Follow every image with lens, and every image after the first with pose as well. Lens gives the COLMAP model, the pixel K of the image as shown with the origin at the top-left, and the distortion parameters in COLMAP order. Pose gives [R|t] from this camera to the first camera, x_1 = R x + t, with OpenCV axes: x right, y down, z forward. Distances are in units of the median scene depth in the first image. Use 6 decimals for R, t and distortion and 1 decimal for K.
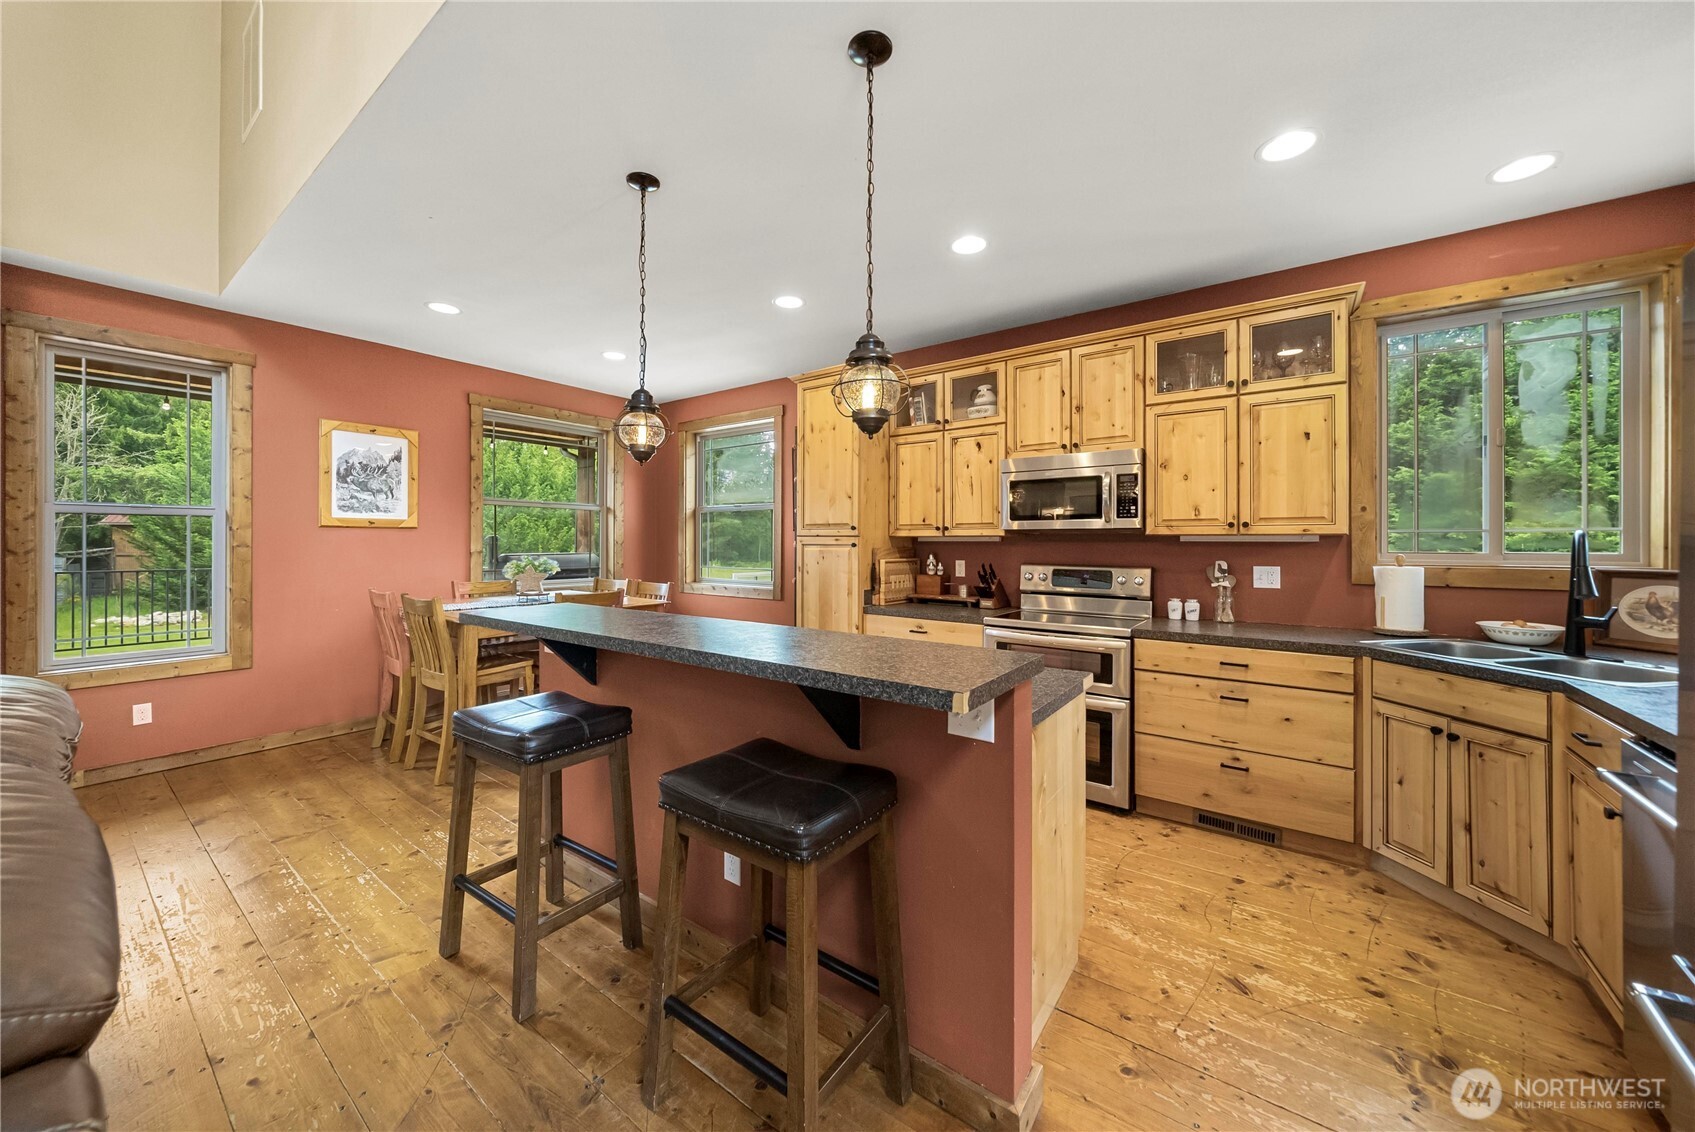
lens RADIAL K [[605.4, 0, 842.6], [0, 605.4, 539.7], [0, 0, 1]] dist [-0.007327, -0.000102]
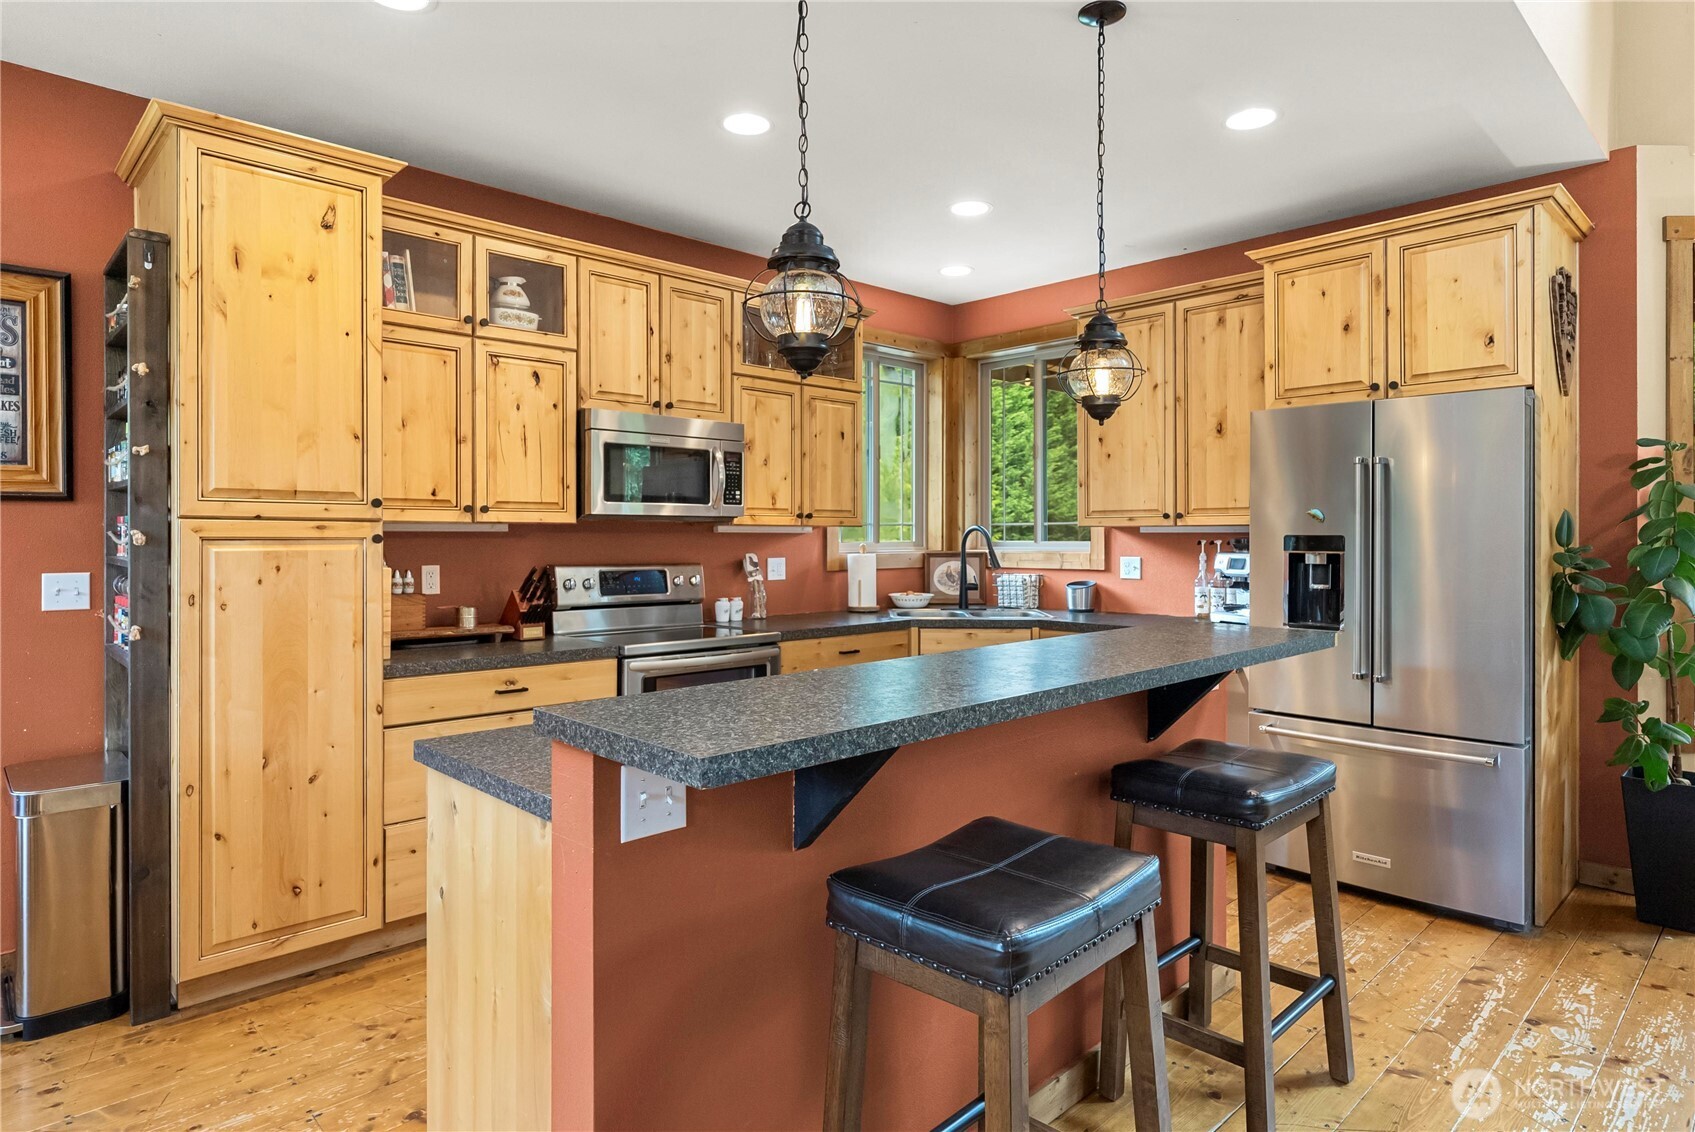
lens RADIAL K [[957.8, 0, 848.3], [0, 957.8, 534.7], [0, 0, 1]] dist [0.002438, 0.000679]
pose [[0.163236, -0.001867, 0.986585, -0.803276], [-0.005349, 0.999982, 0.002778, 0.001349], [-0.986572, -0.005730, 0.163223, 0.611923]]
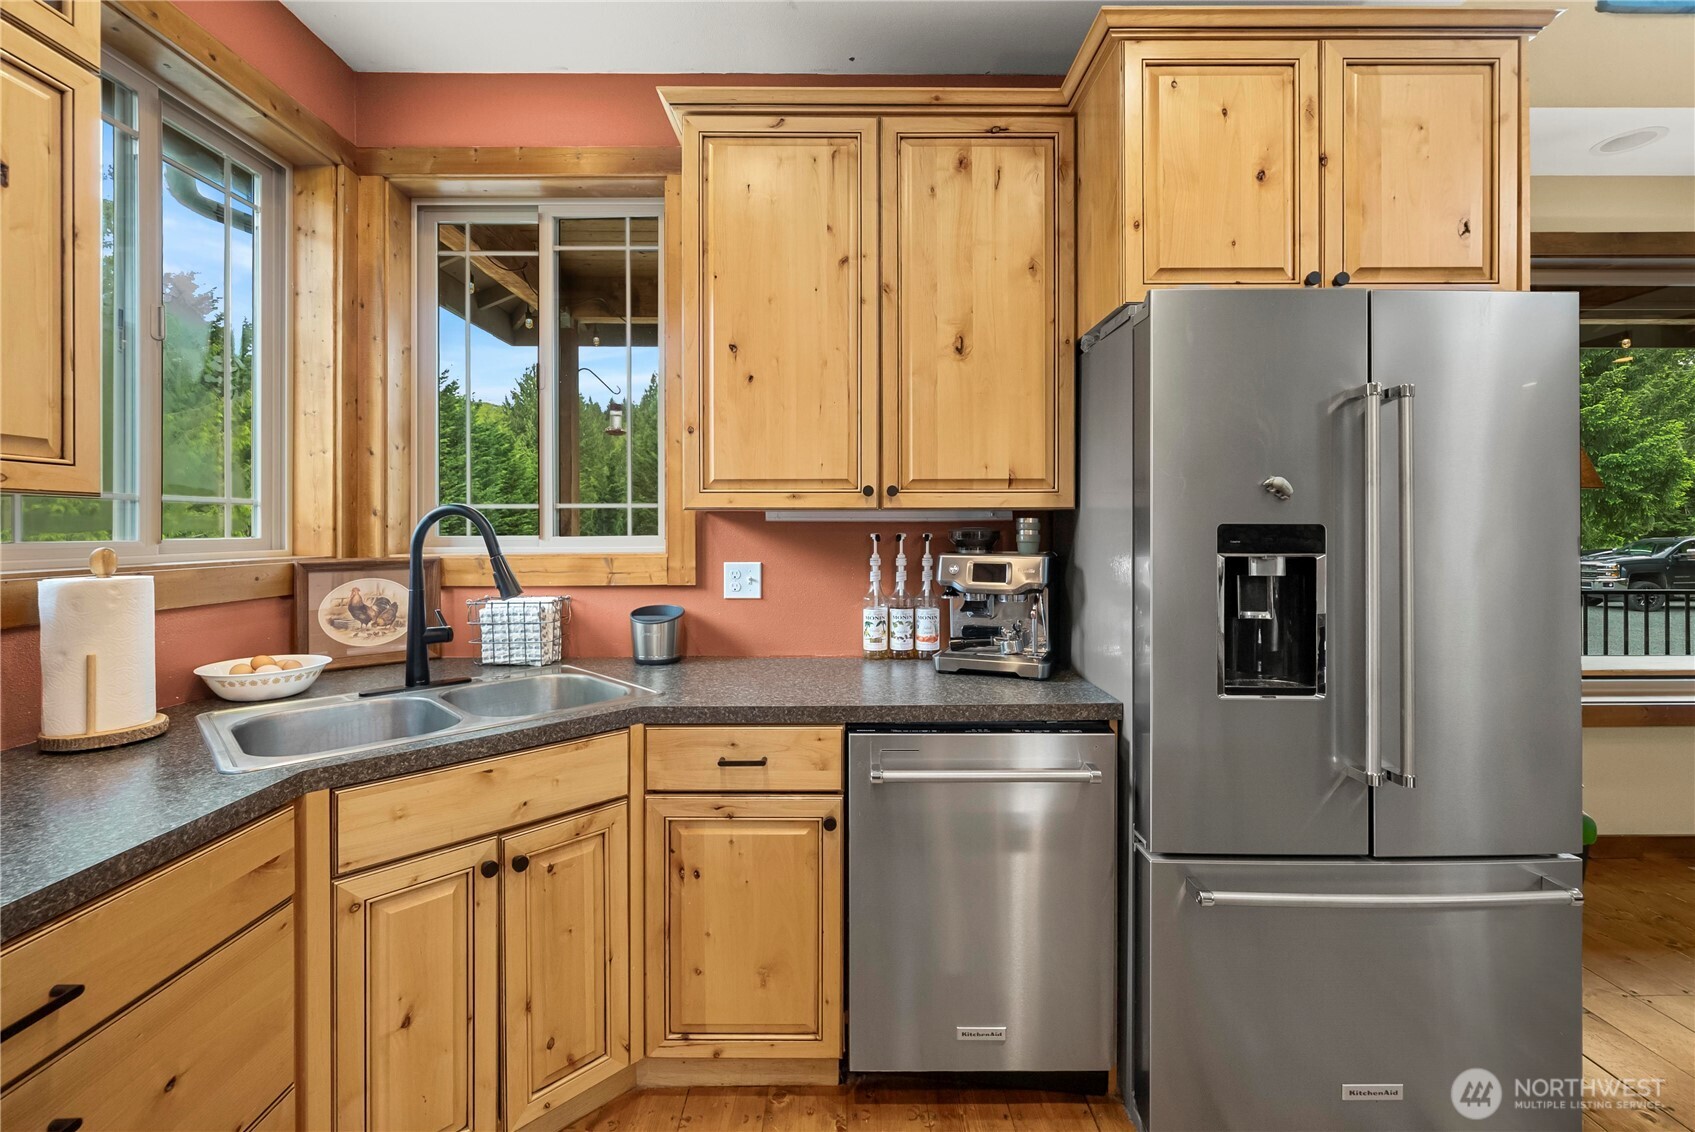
lens RADIAL K [[731.0, 0, 847.9], [0, 731.0, 530.3], [0, 0, 1]] dist [-0.000528, 0.000020]
pose [[-0.600532, -0.004216, 0.799590, 0.181605], [-0.006501, 0.999979, 0.000390, 0.007706], [-0.799575, -0.004964, -0.600546, 0.758410]]
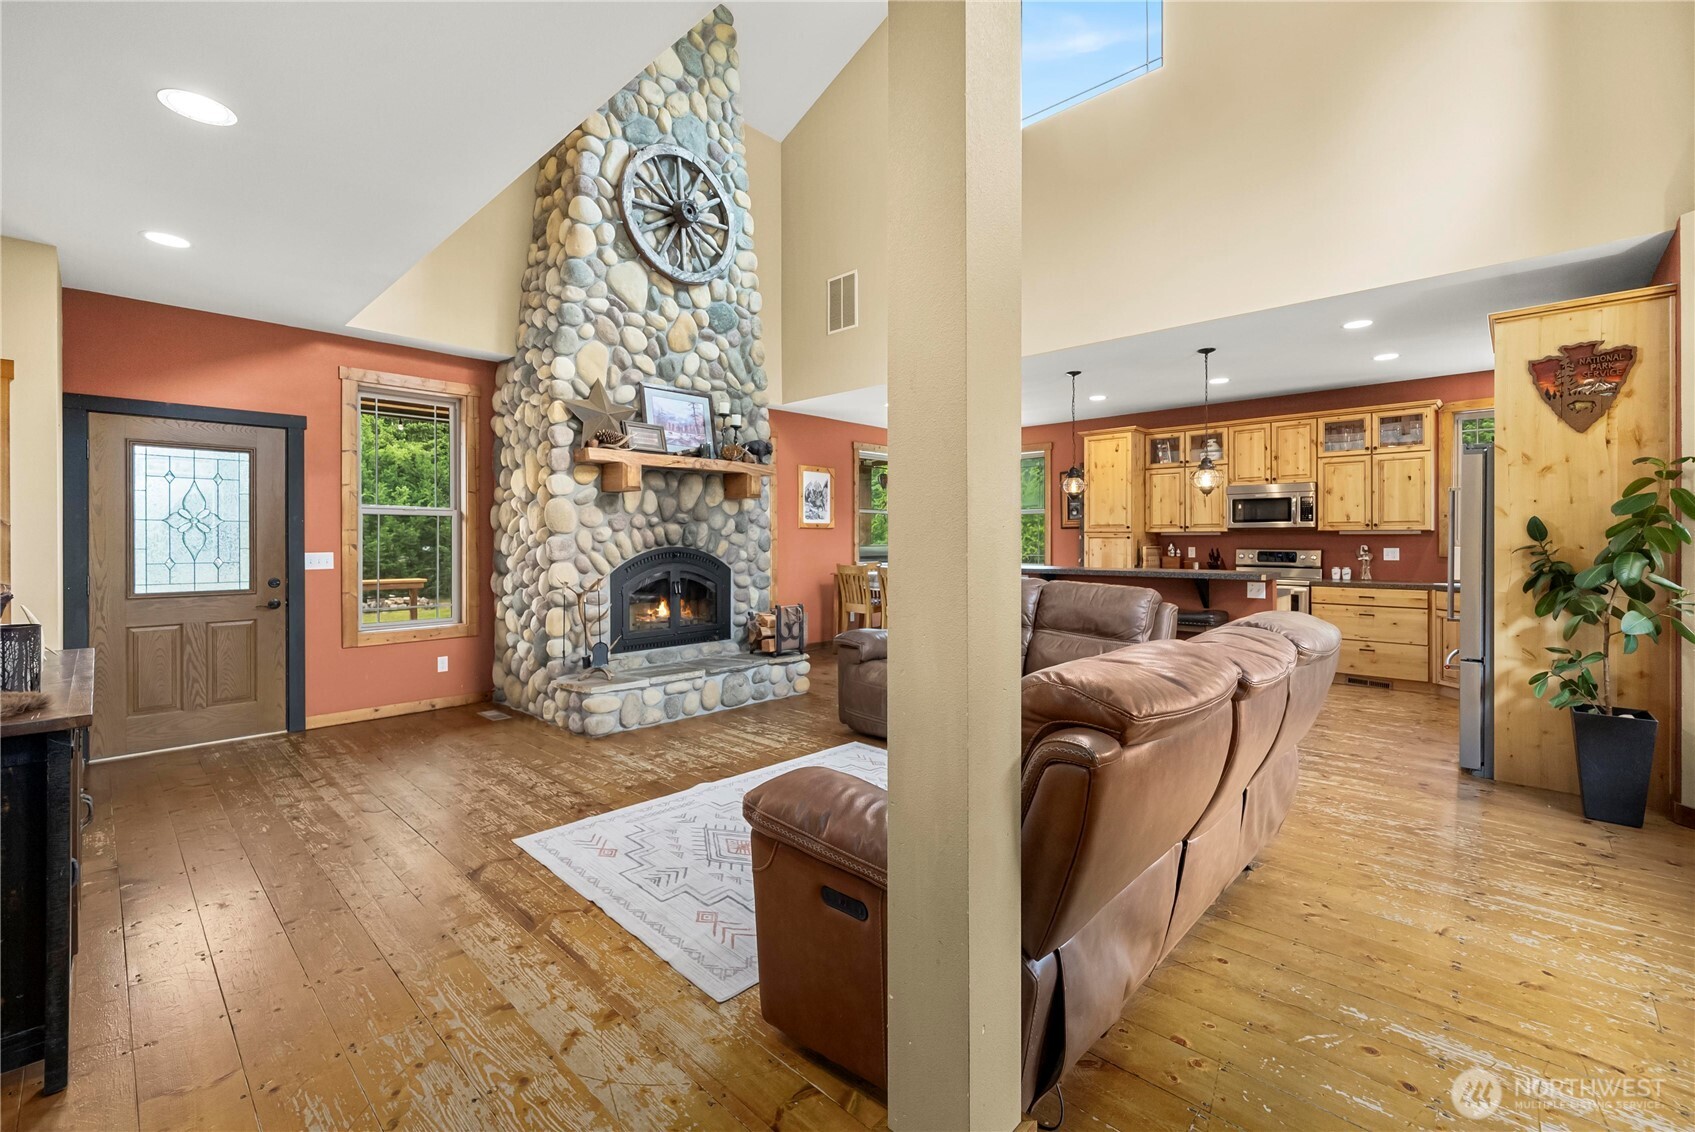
lens RADIAL K [[718.3, 0, 845.7], [0, 718.3, 538.2], [0, 0, 1]] dist [0.000304, -0.000166]
pose [[0.992912, -0.004723, -0.118754, -0.619857], [0.005167, 0.999981, 0.003428, -0.000442], [0.118736, -0.004017, 0.992918, -1.249815]]
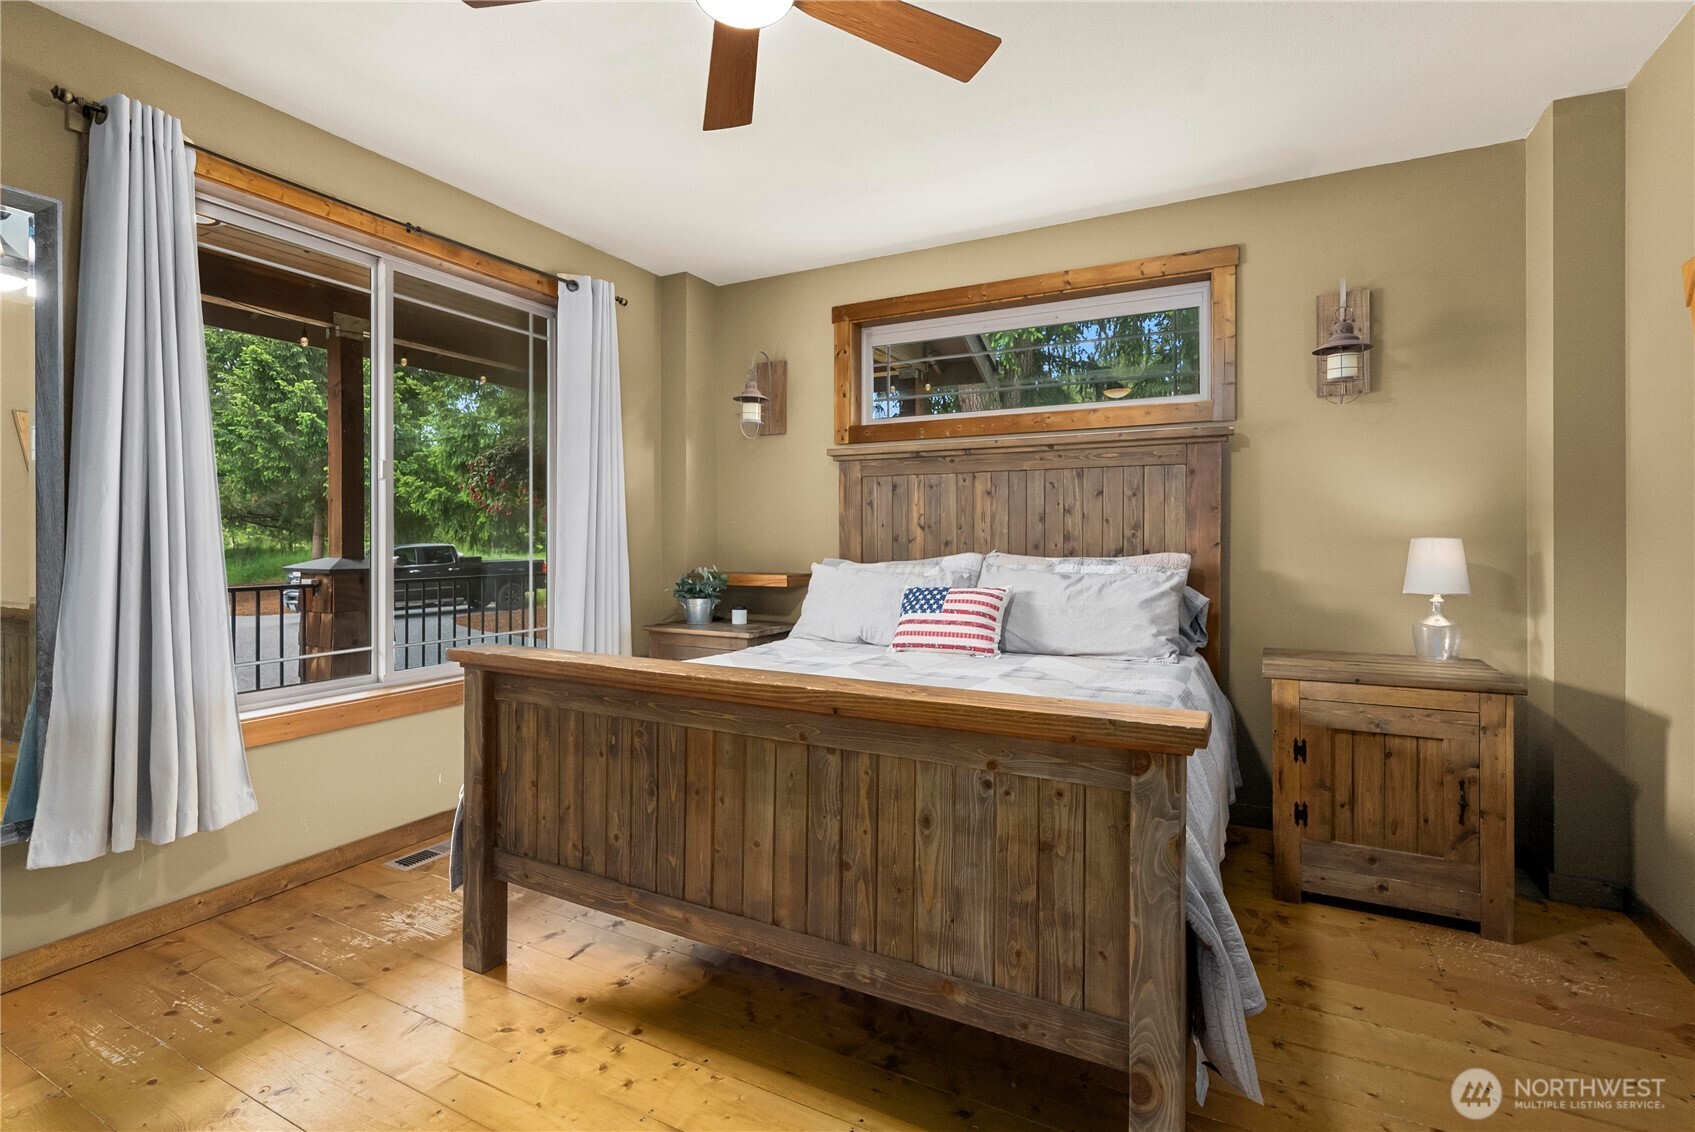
lens RADIAL K [[782.0, 0, 848.8], [0, 782.0, 537.0], [0, 0, 1]] dist [0.000100, 0.000059]
pose [[-0.987100, -0.003229, -0.160074, -1.803219], [-0.001779, 0.999956, -0.009203, 0.009261], [0.160097, -0.008800, -0.987062, -1.501797]]
